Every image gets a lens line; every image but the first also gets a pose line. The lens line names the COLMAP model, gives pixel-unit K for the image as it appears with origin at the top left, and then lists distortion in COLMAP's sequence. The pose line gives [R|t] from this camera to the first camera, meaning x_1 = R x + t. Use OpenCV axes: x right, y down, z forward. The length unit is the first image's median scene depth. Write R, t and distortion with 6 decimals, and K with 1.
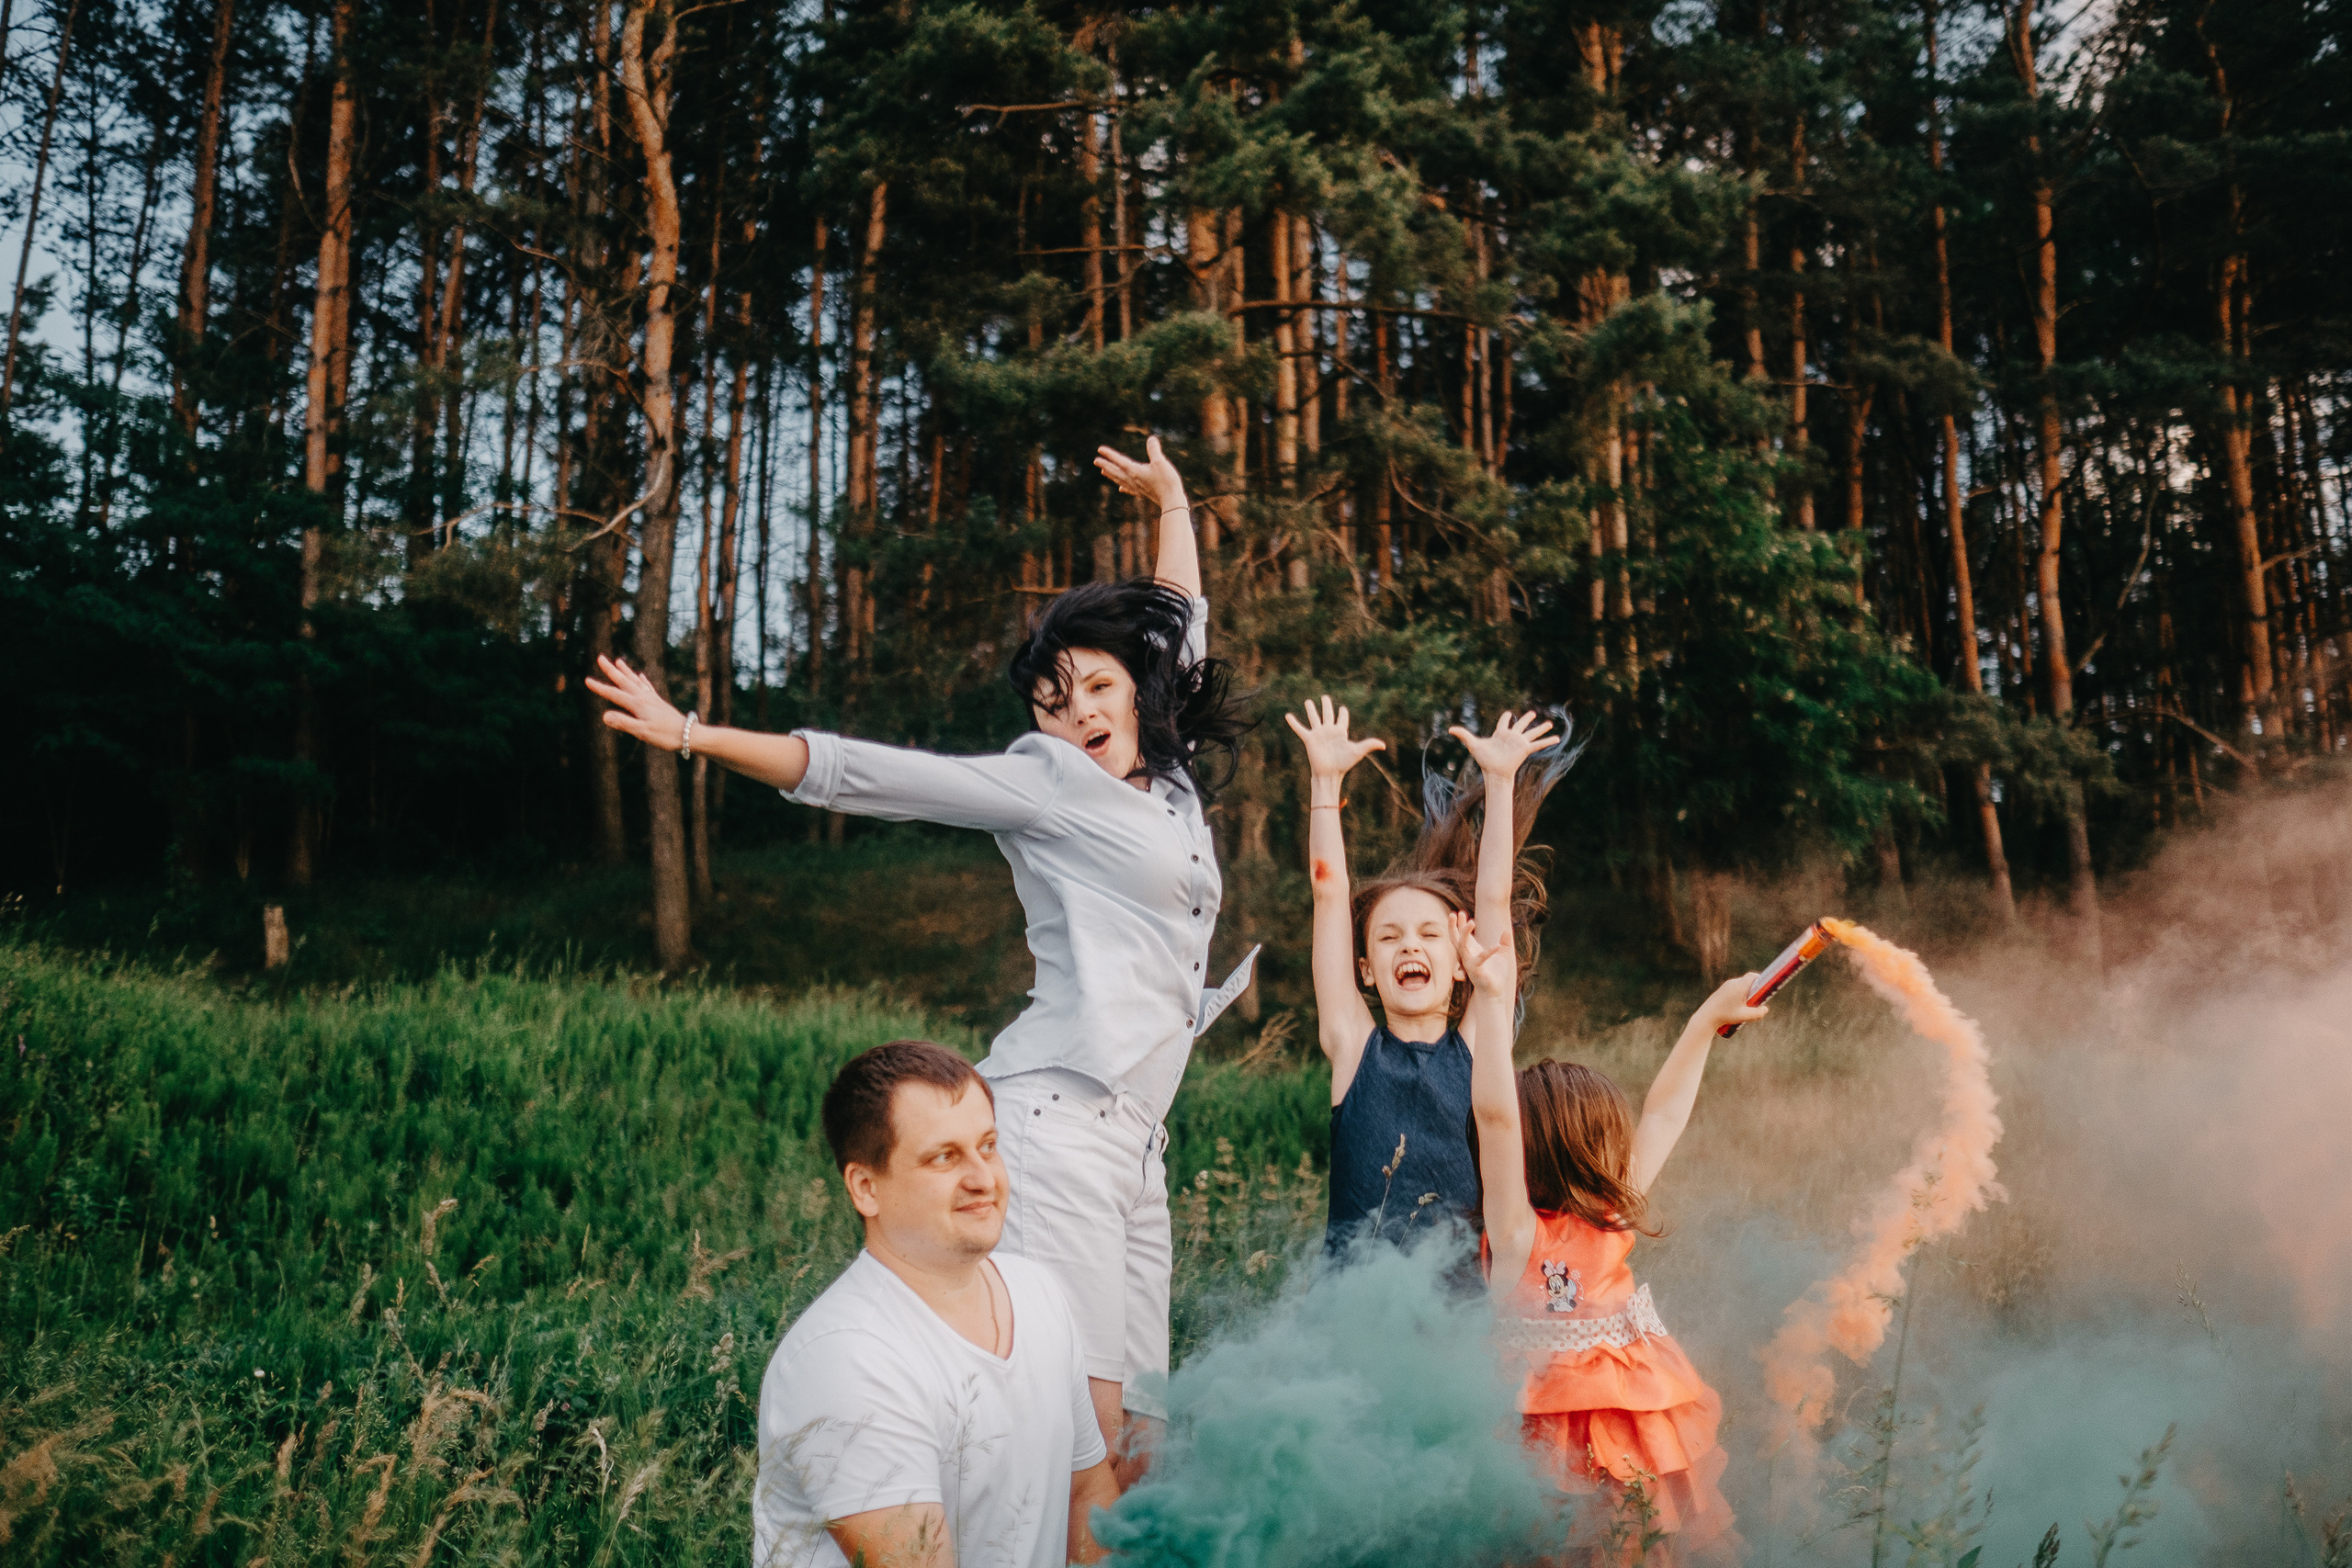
lens RADIAL K [[2370.3, 0, 1176.0], [0, 2370.3, 784.0], [0, 0, 1]] dist [0.005118, 0.013251]
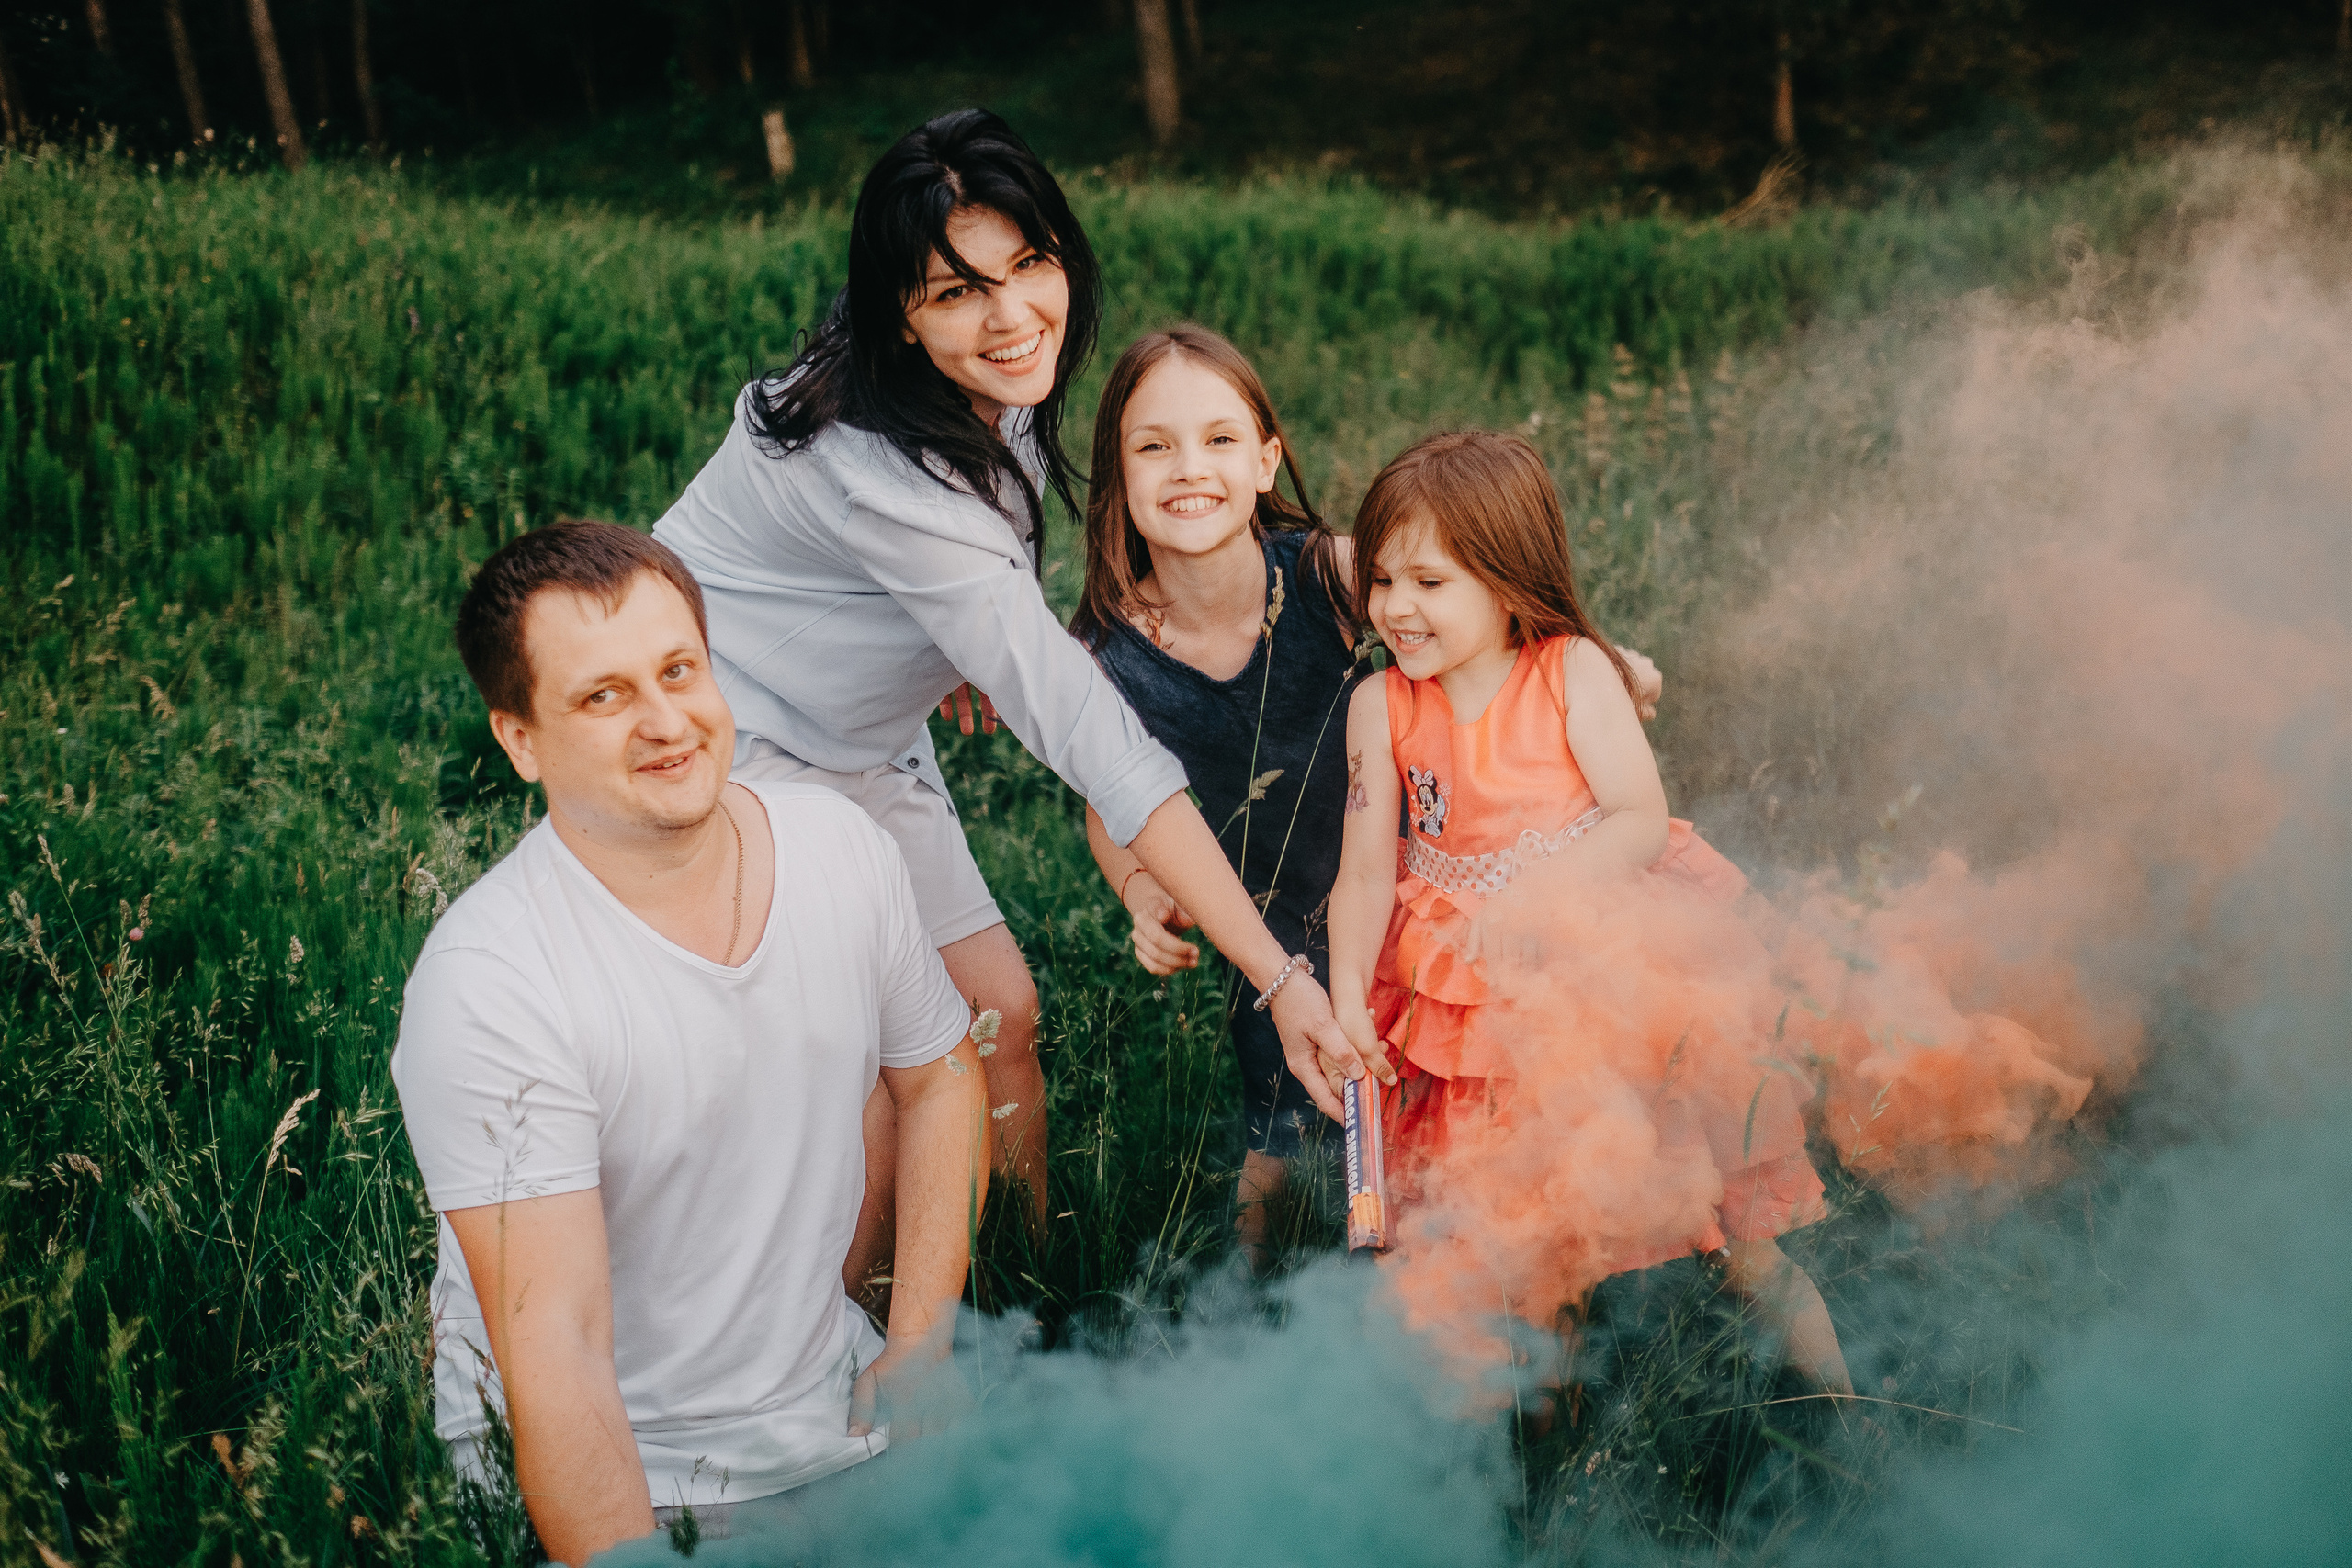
lens RADIAL K [[2329.1, 0, 1217.4], [0, 2329.1, 814.9], [0, 0, 1]] dist [-0.041883, 0.005019]
pose [[0.971724, -0.015485, -0.235612, 0.057873], [0.101552, 0.928252, 0.357820, -0.008773], [0.213166, -0.371629, 0.903577, 0.100504]]
